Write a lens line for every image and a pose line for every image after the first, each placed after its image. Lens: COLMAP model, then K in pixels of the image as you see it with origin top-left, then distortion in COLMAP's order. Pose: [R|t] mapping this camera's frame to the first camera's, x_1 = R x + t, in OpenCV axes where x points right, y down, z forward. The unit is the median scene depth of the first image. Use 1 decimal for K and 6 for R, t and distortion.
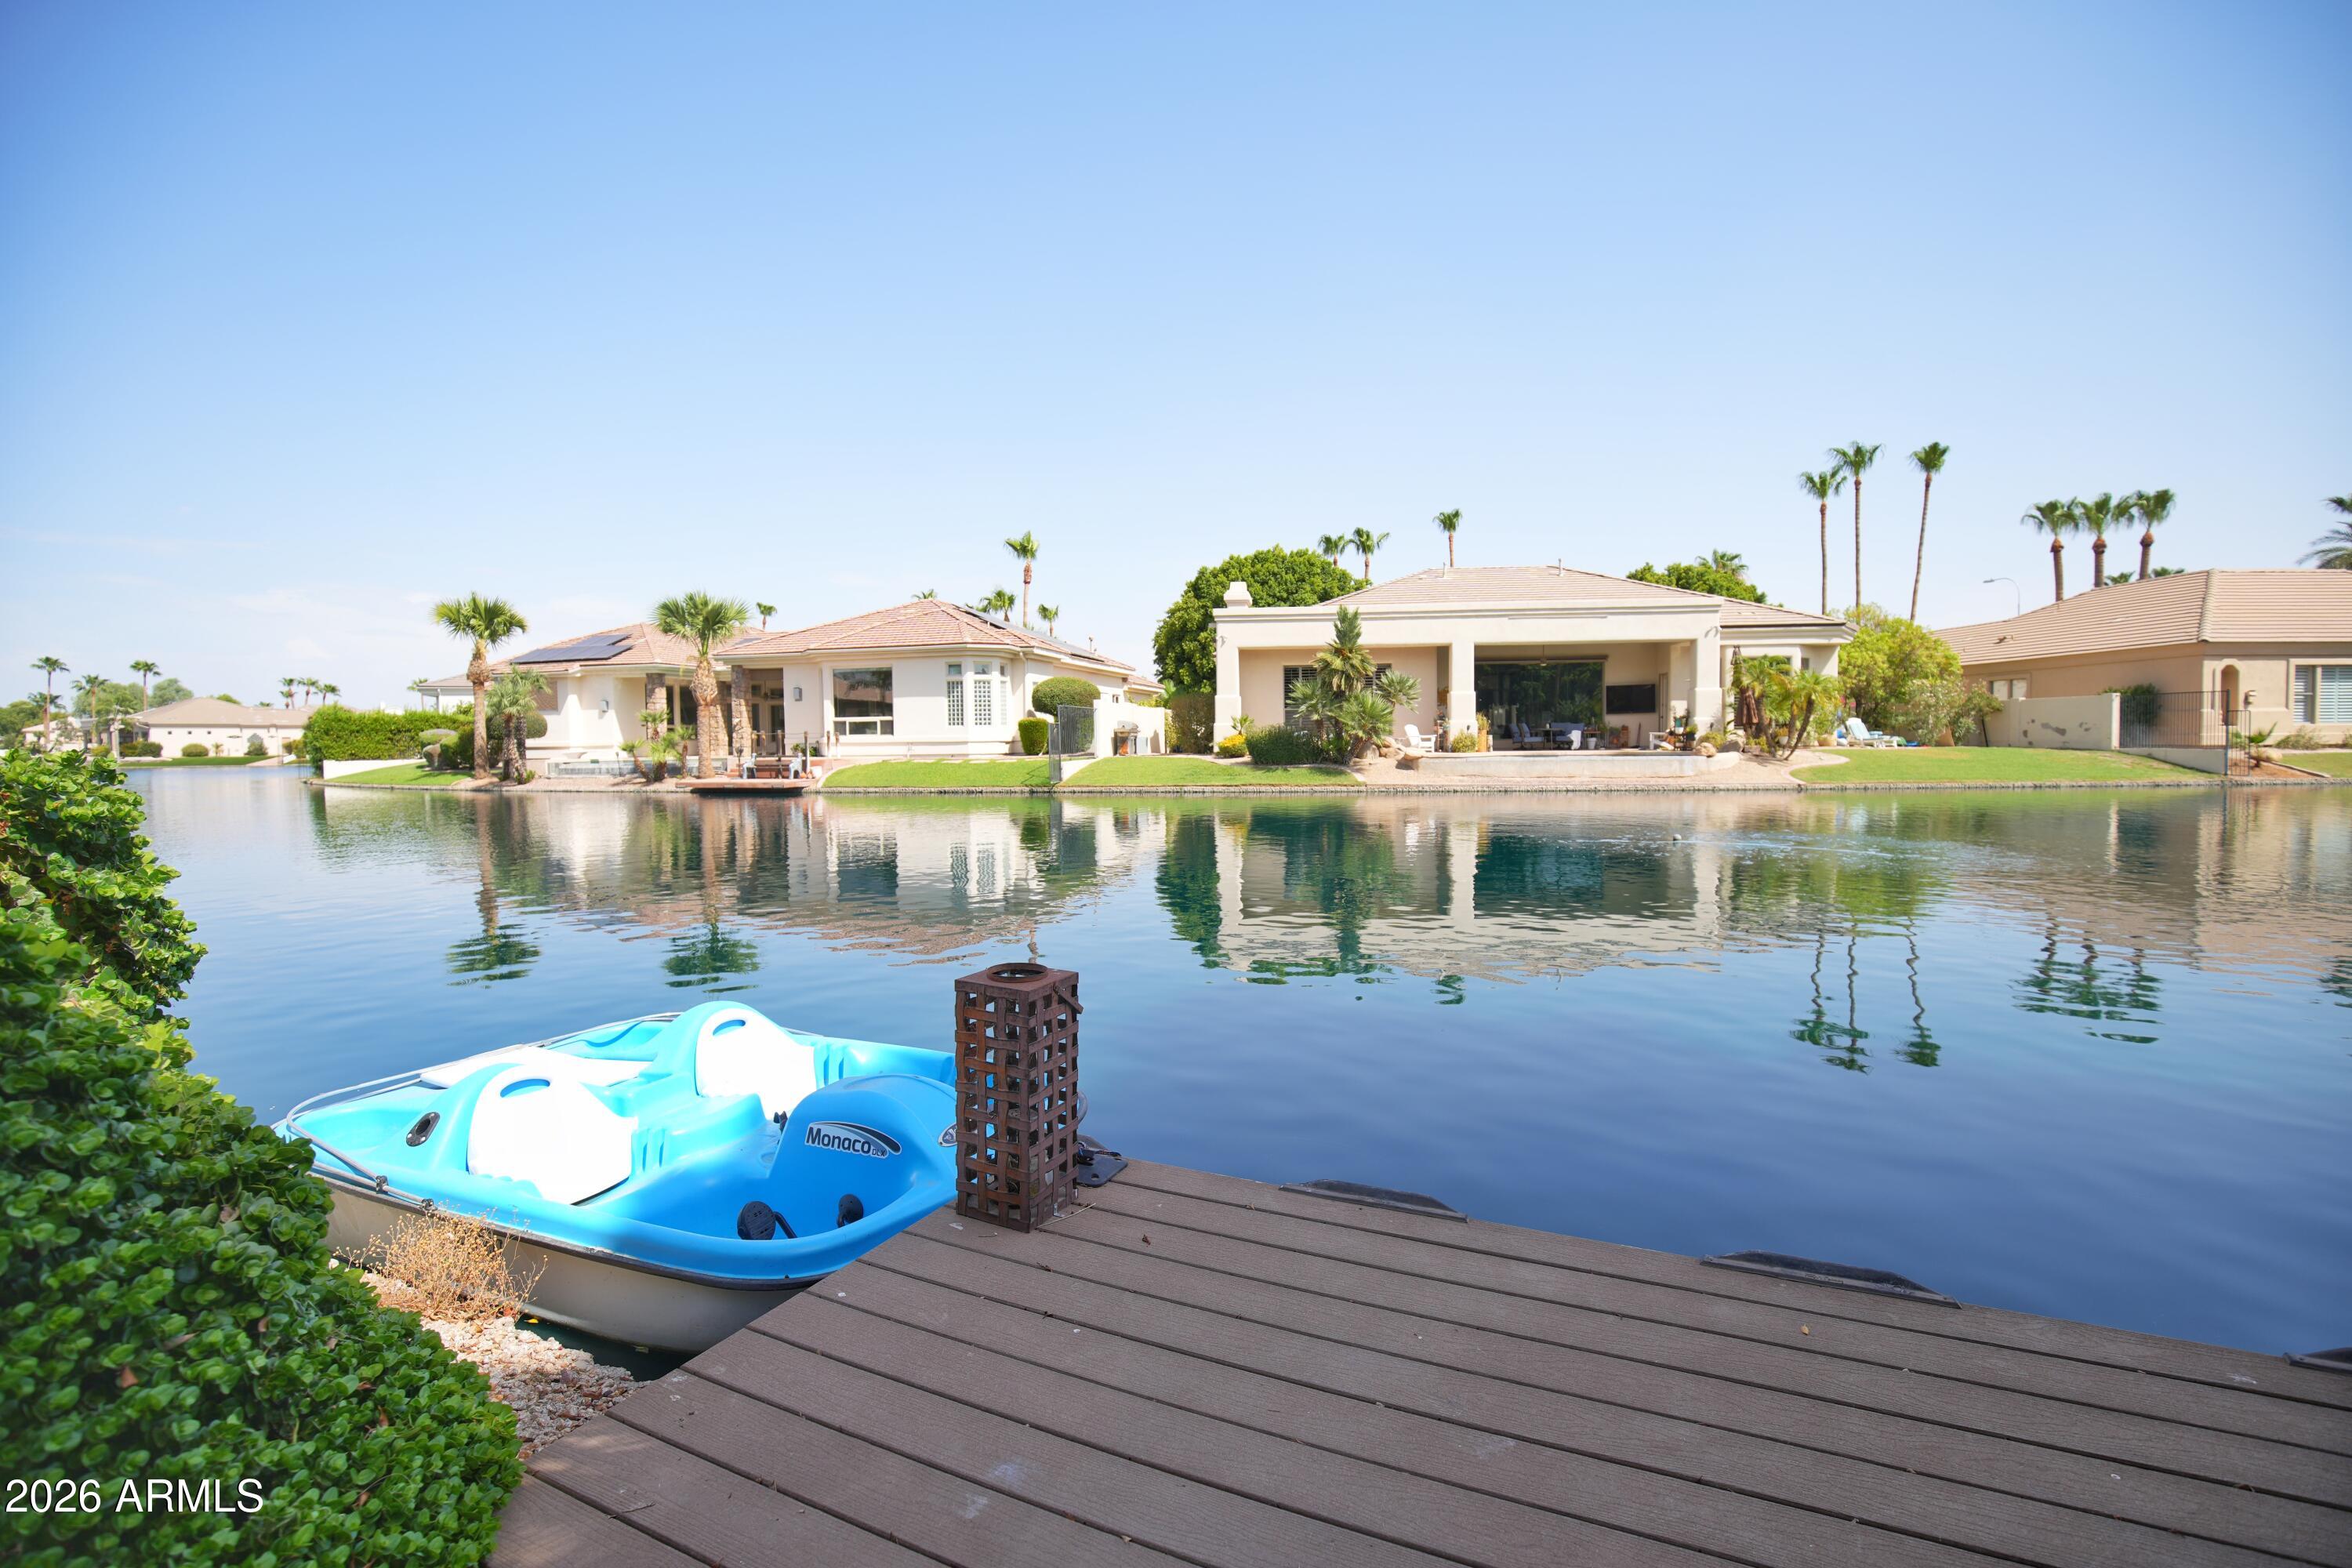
lens RADIAL K [[1093.4, 0, 1184.2], [0, 1093.4, 786.4], [0, 0, 1]] dist [-0.024914, 0.001947]
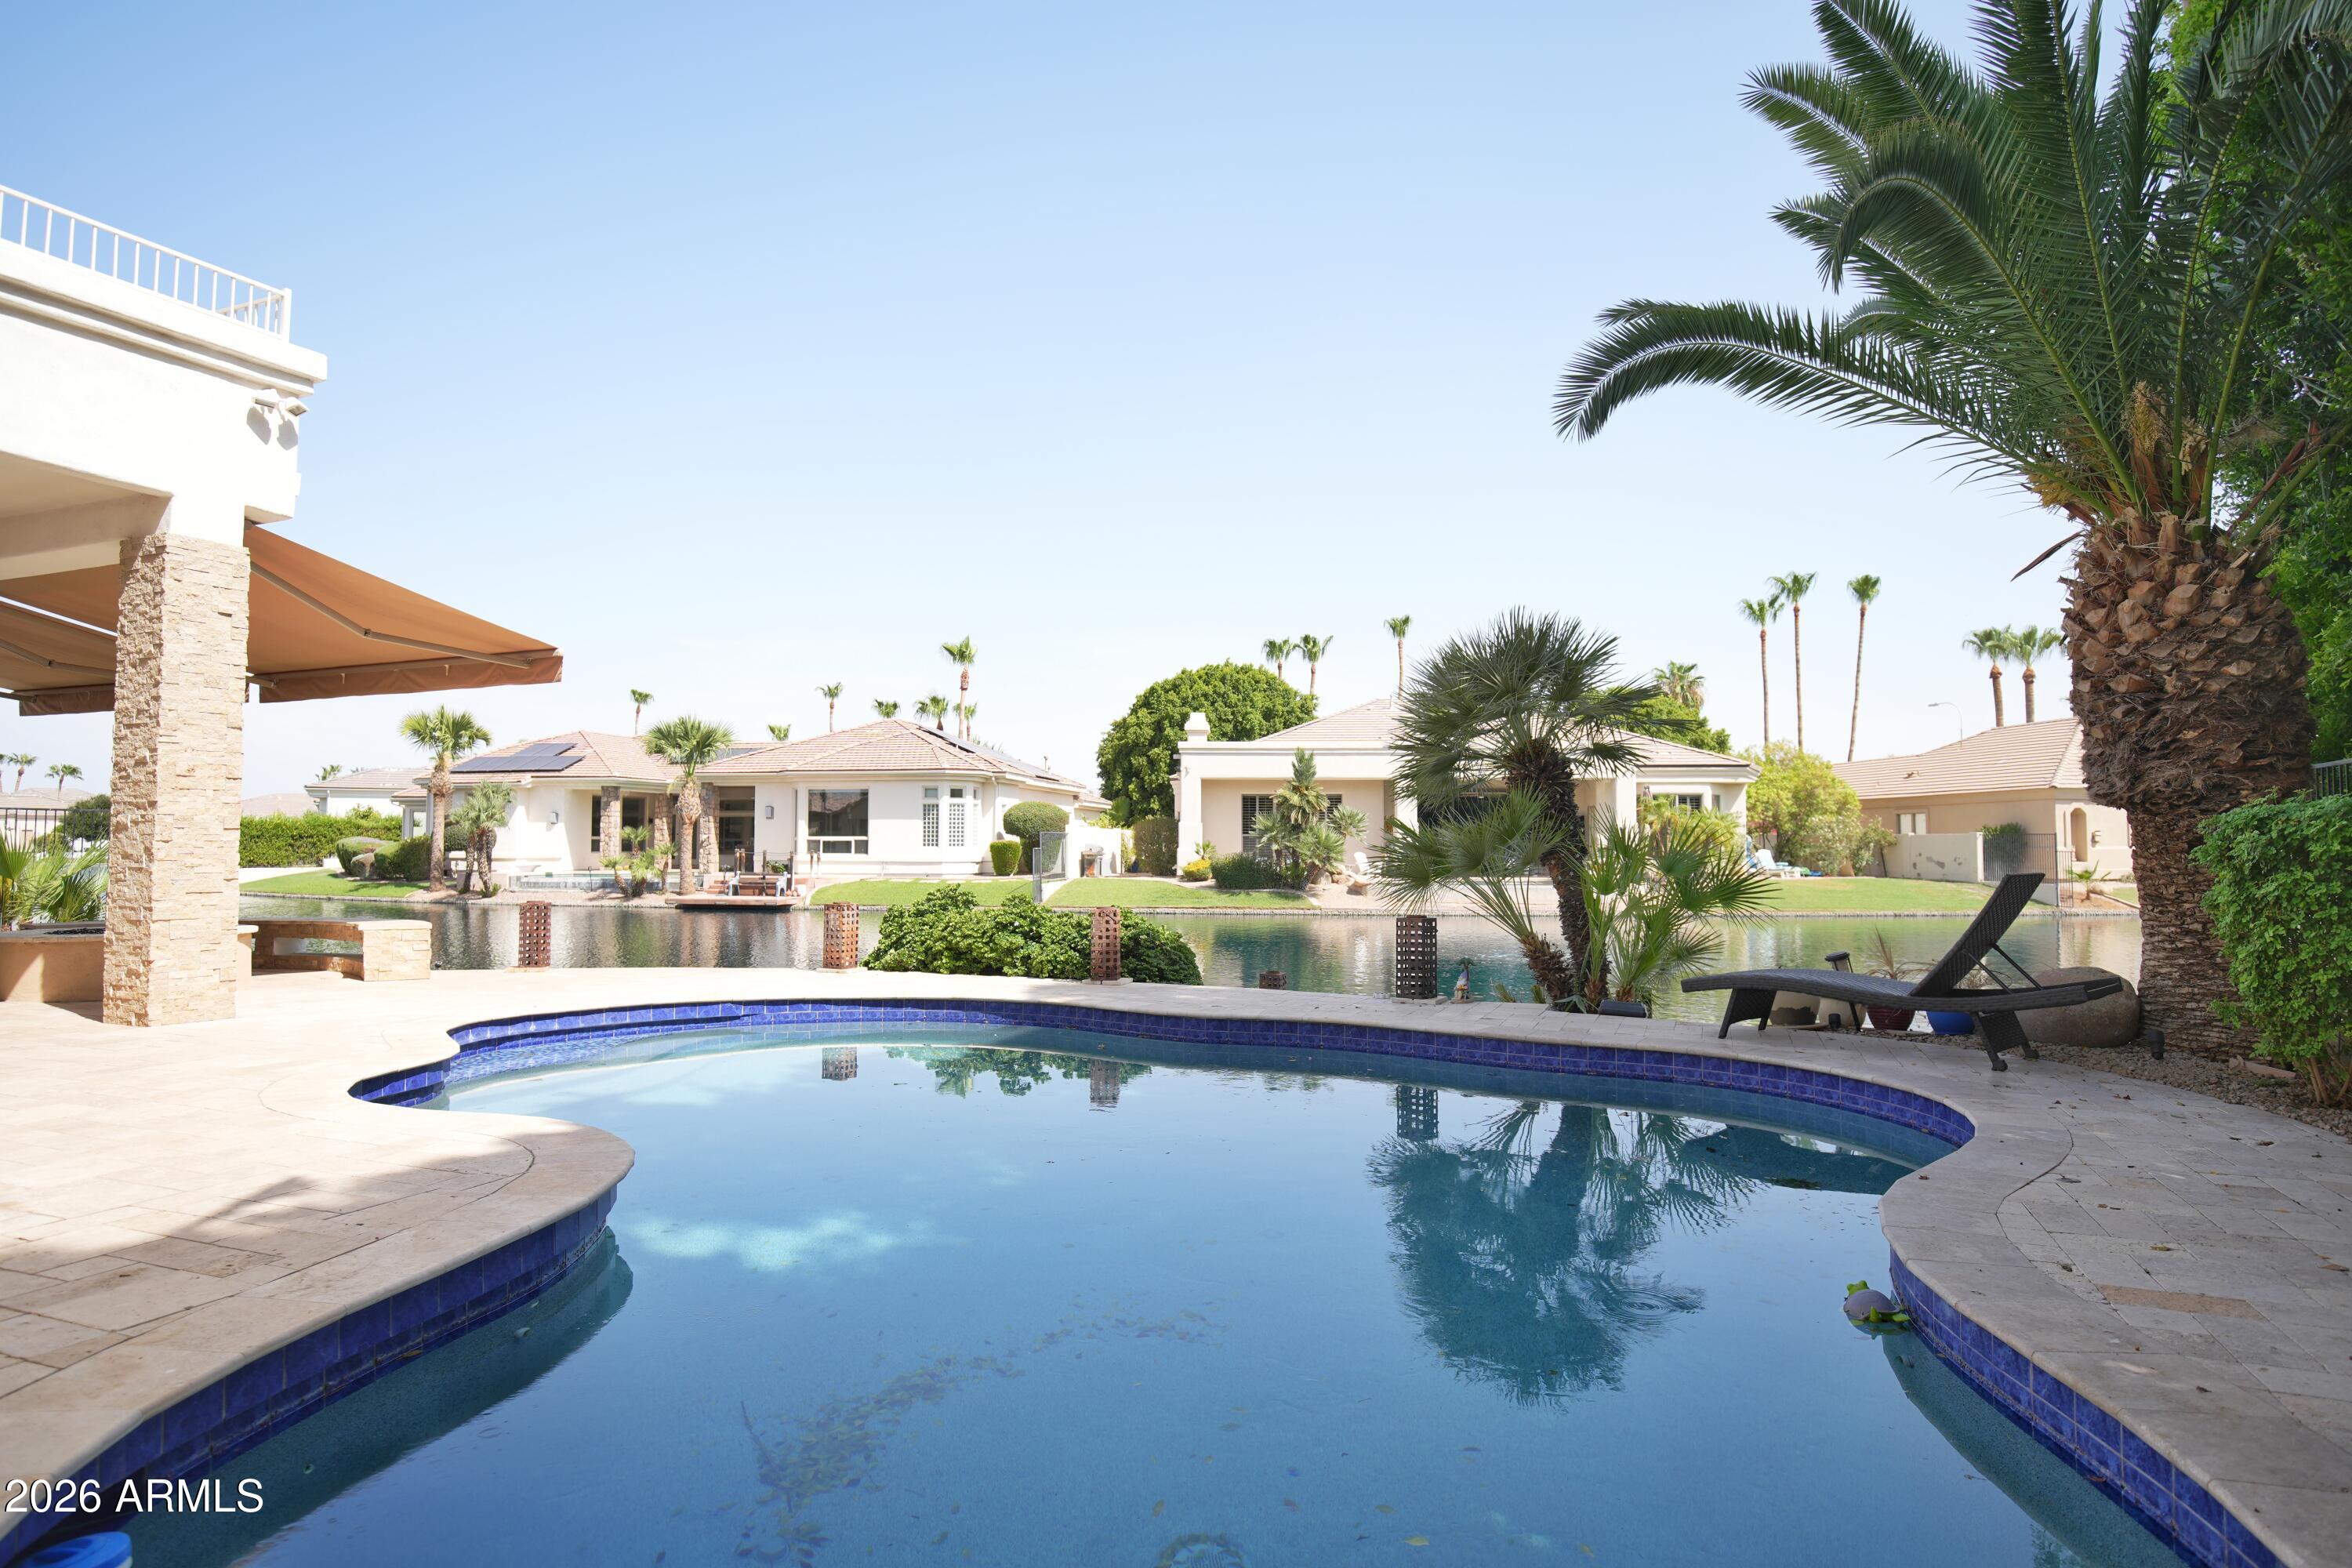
lens RADIAL K [[1305.9, 0, 1184.9], [0, 1305.9, 782.8], [0, 0, 1]] dist [-0.014362, -0.001686]
pose [[0.997284, 0.016910, 0.071691, -0.055517], [-0.010417, 0.995887, -0.090005, -0.006204], [-0.072918, 0.089013, 0.993358, -0.260361]]
